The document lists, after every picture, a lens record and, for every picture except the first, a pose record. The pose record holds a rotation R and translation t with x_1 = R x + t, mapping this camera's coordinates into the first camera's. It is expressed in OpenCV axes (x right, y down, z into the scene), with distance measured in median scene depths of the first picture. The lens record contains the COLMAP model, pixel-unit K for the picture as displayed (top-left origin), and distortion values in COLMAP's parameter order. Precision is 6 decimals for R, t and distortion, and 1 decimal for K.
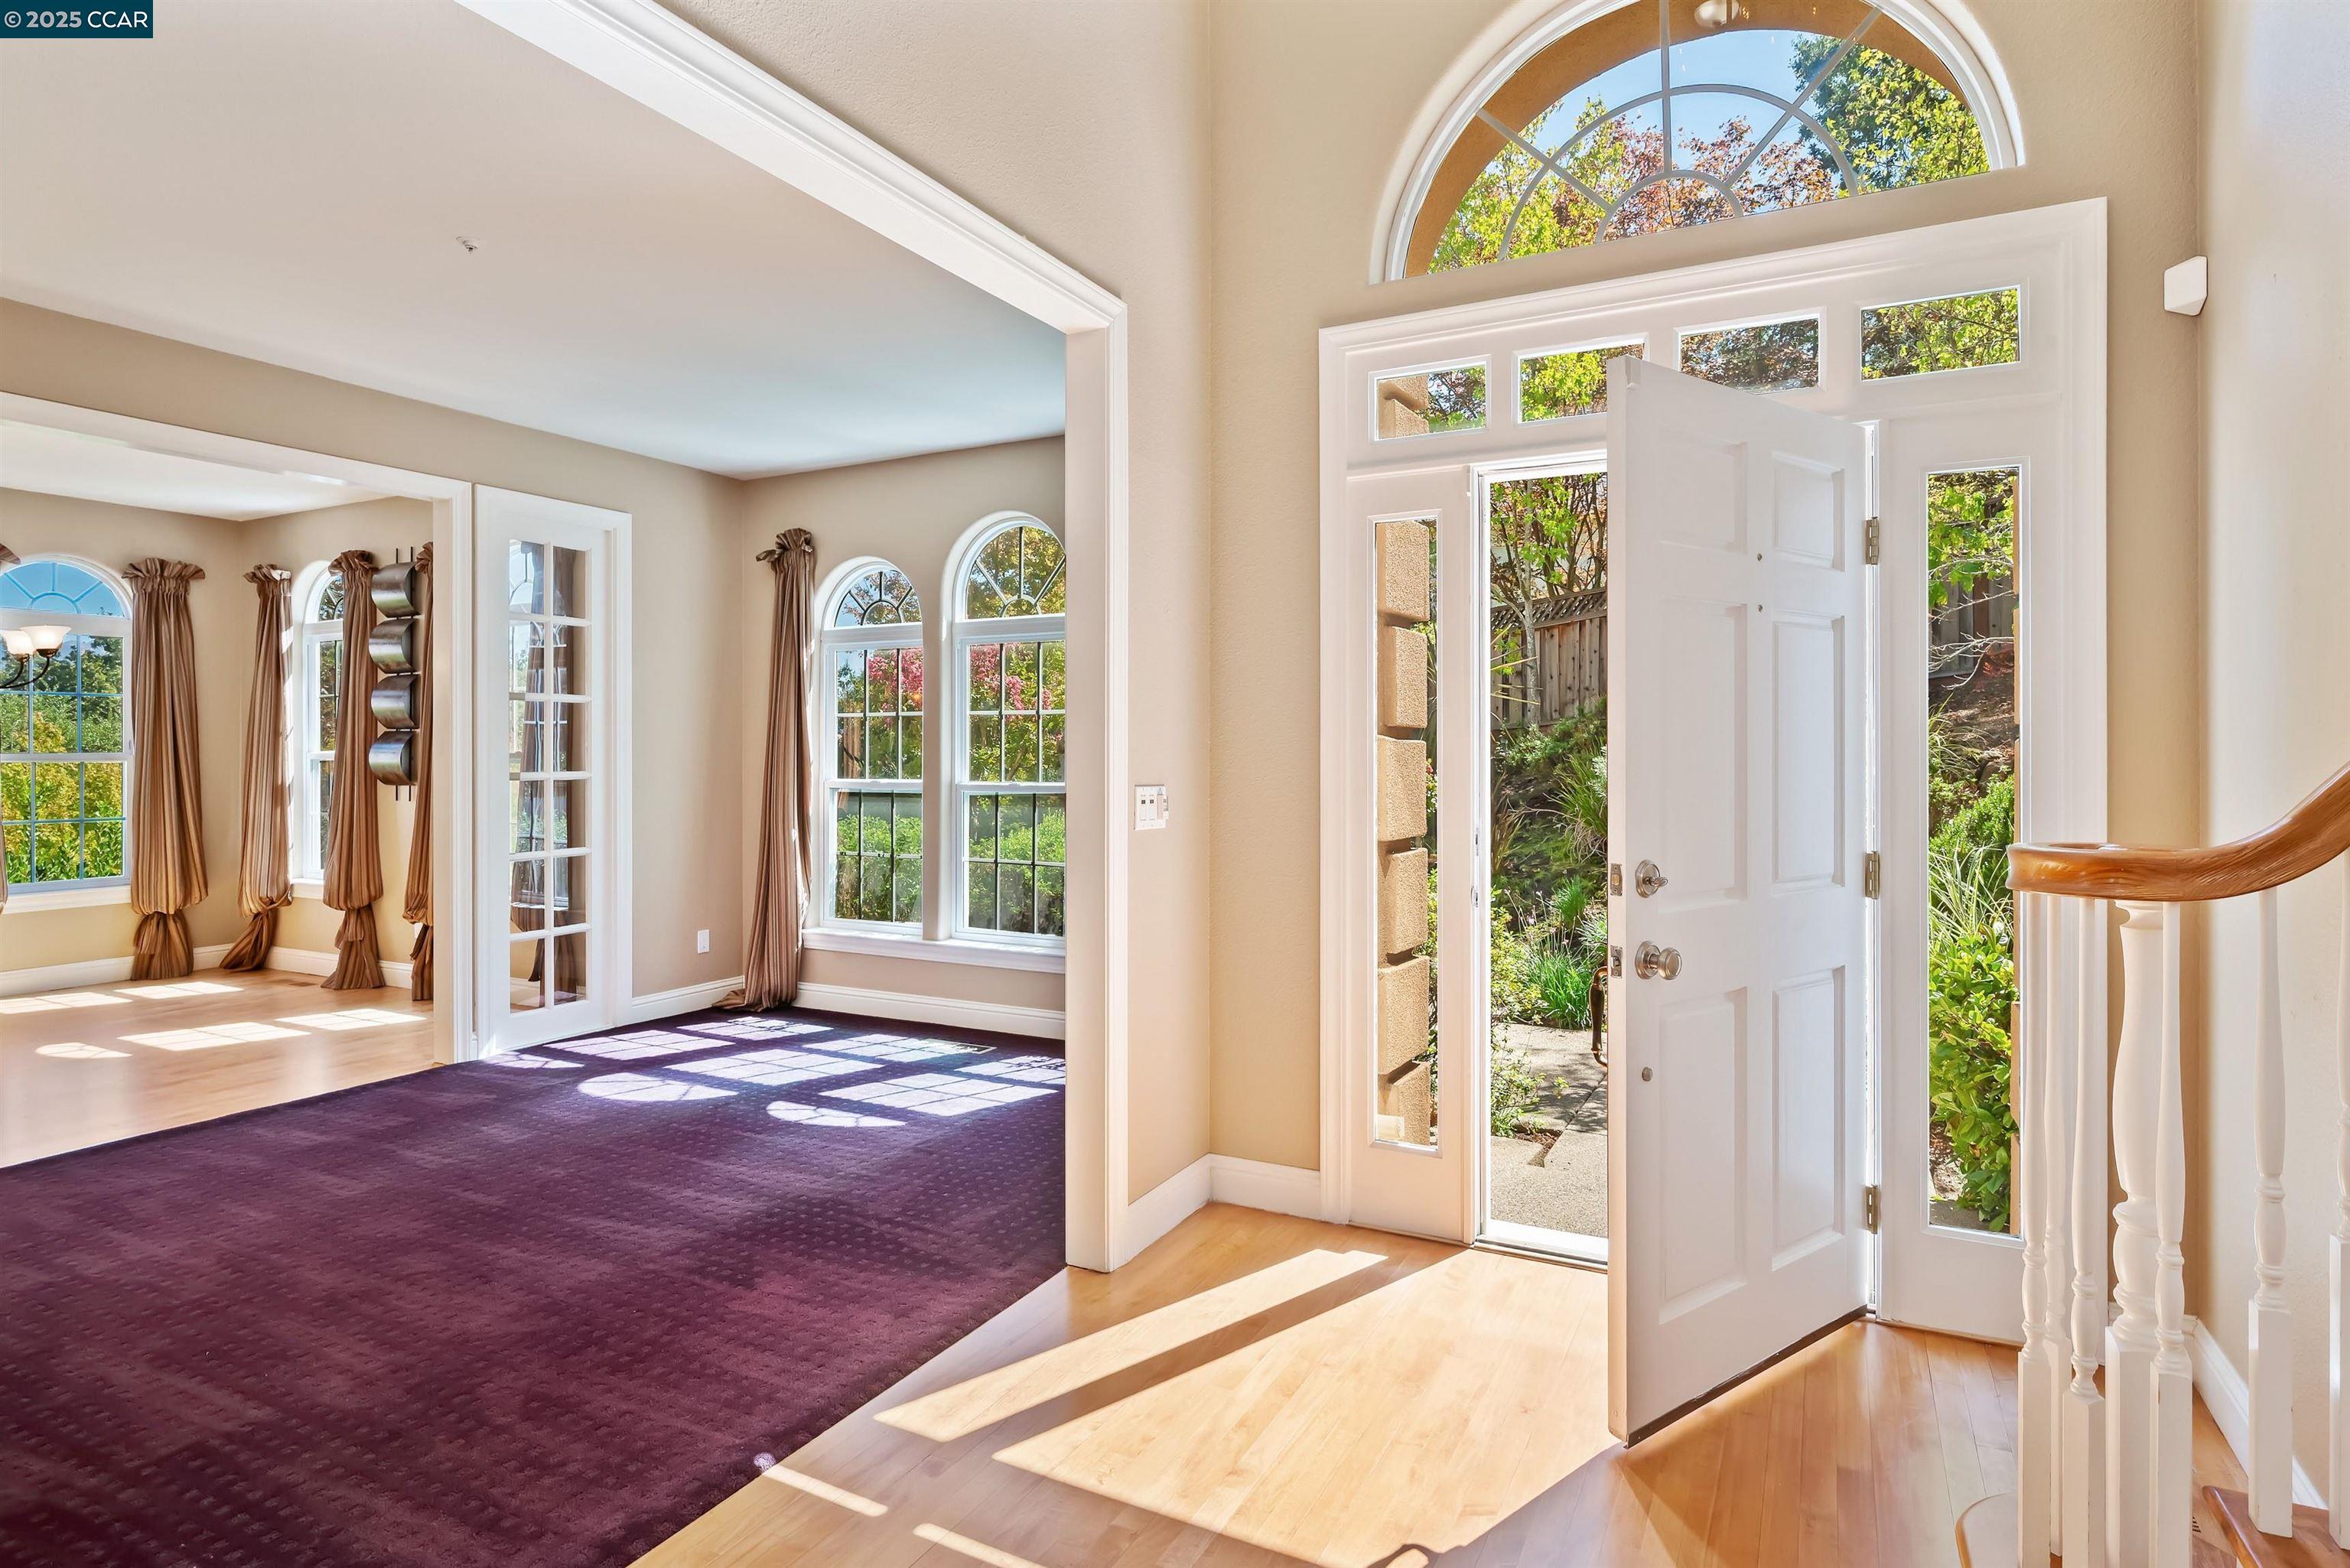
lens RADIAL K [[1246.5, 0, 1207.3], [0, 1246.5, 753.4], [0, 0, 1]] dist [-0.005787, 0.000691]
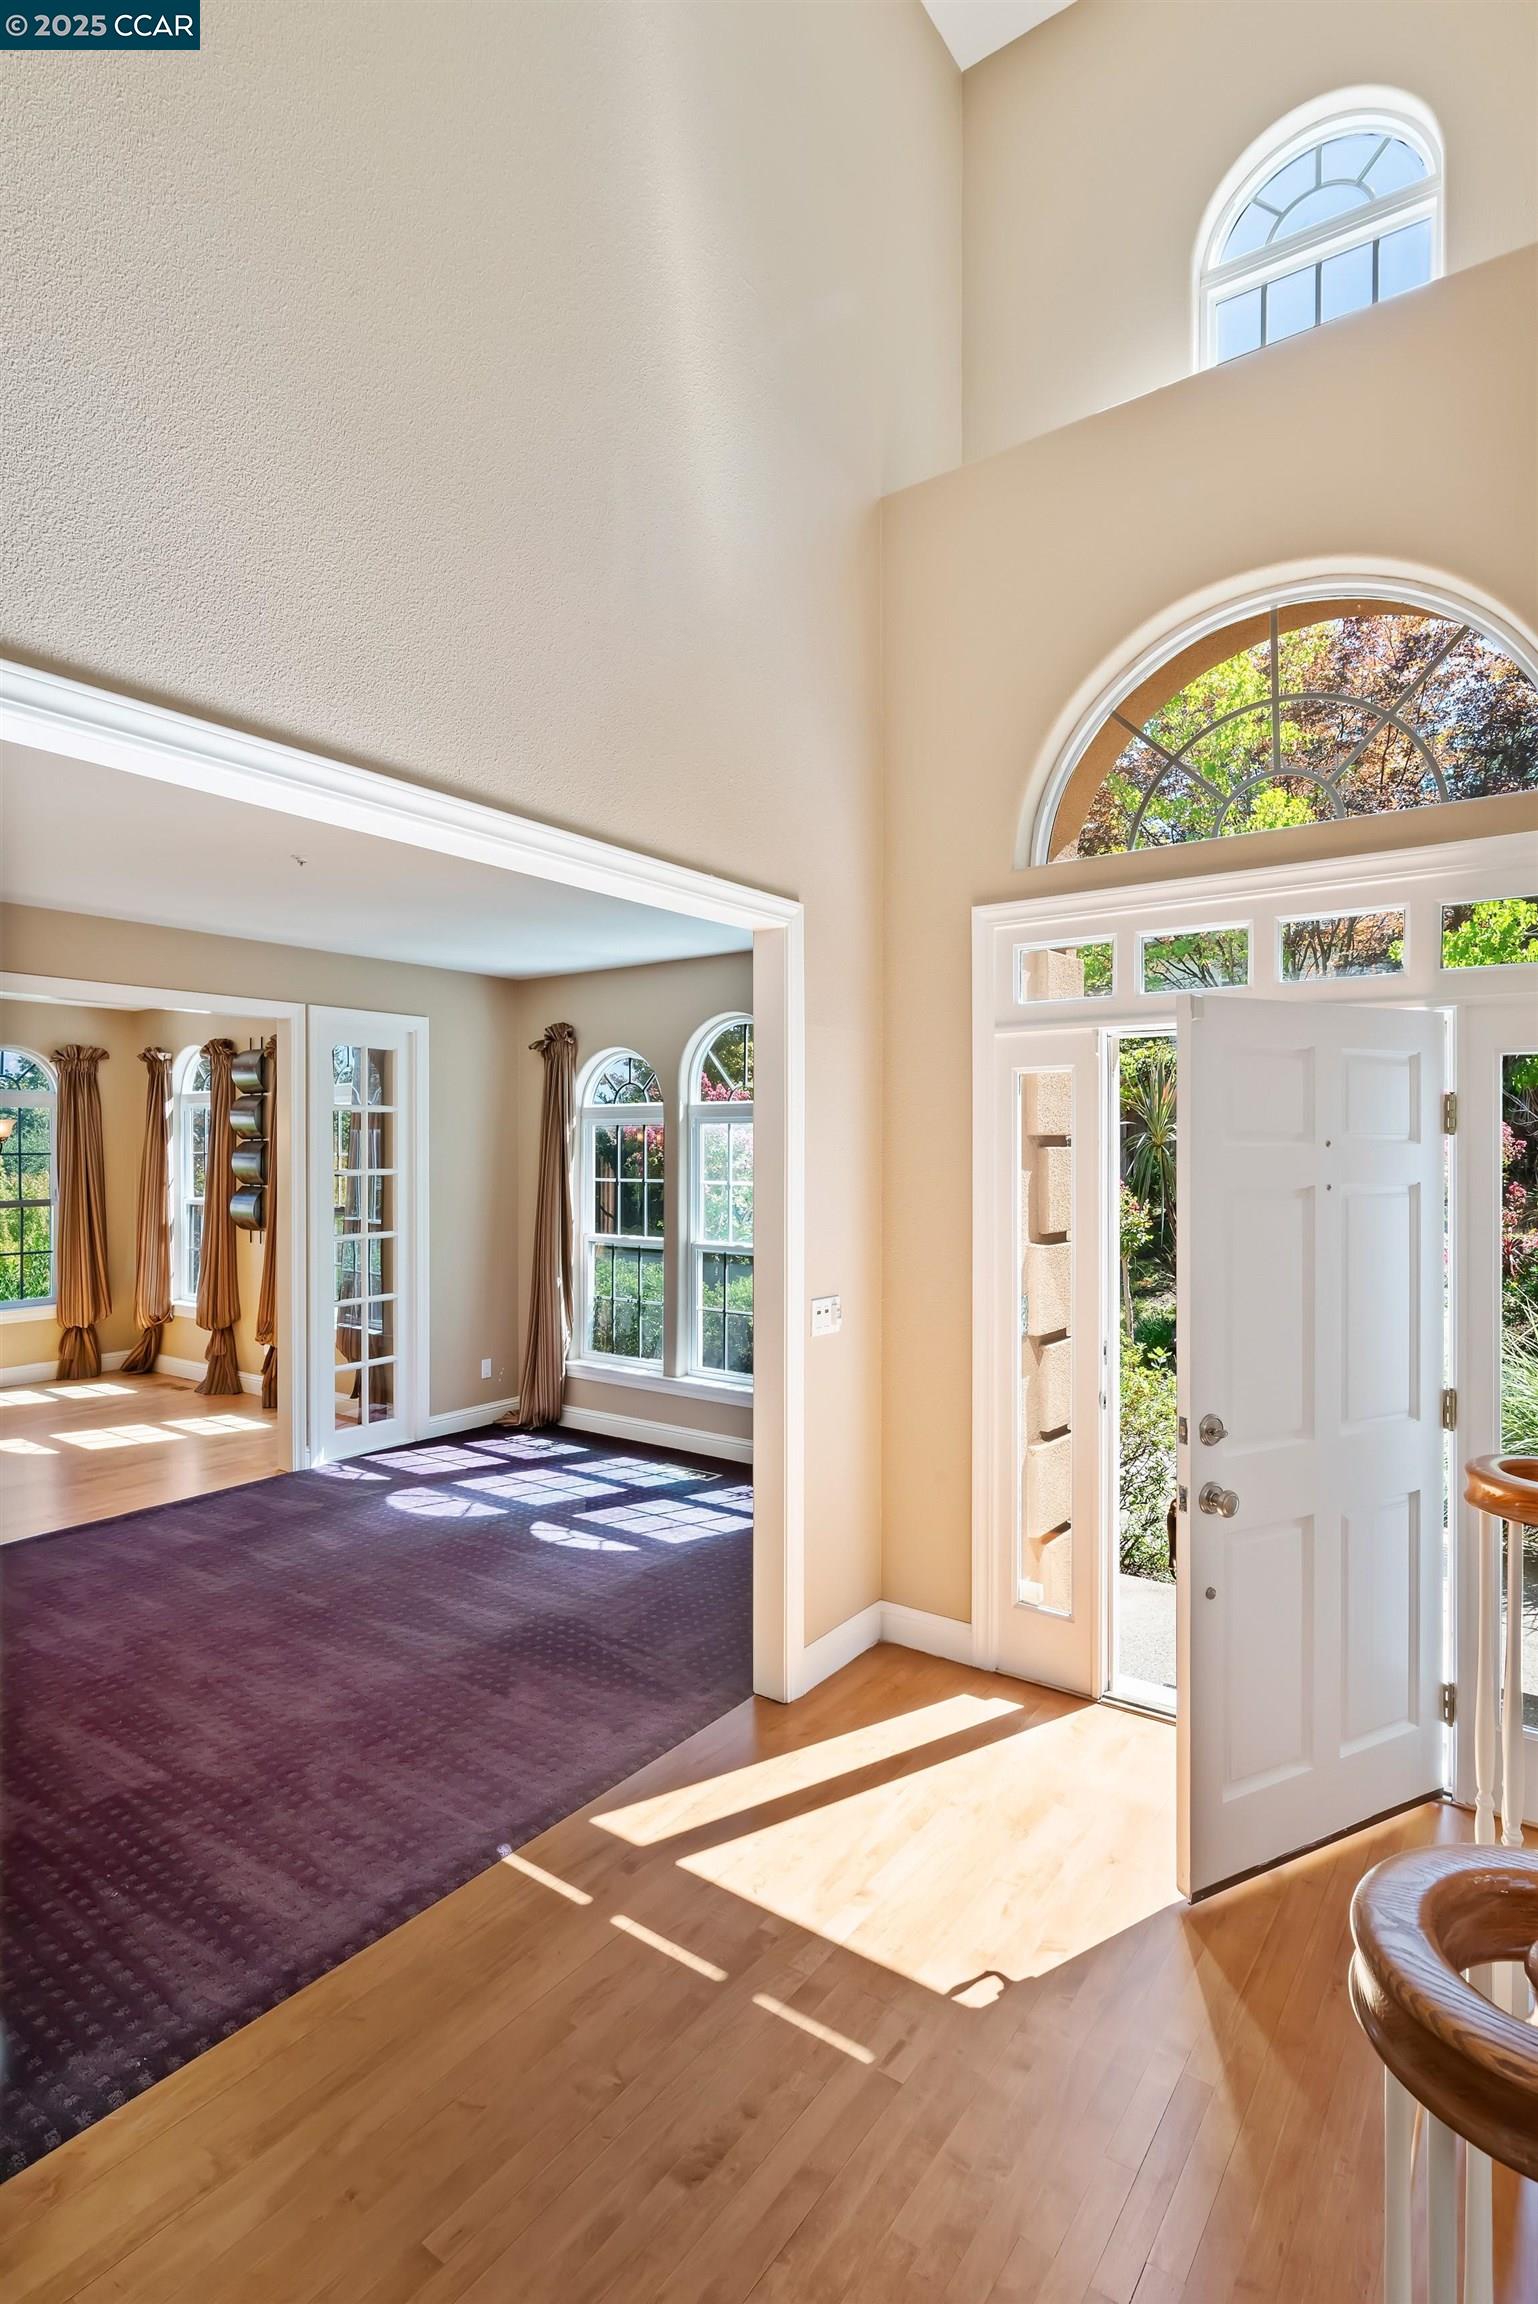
lens RADIAL K [[1158.4, 0, 772.9], [0, 1158.4, 1153.0], [0, 0, 1]] dist [-0.002801, -0.002976]
pose [[0.988037, 0.001360, -0.154209, 0.070399], [-0.000942, 0.999996, 0.002779, -0.107861], [0.154213, -0.002600, 0.988034, -0.103054]]
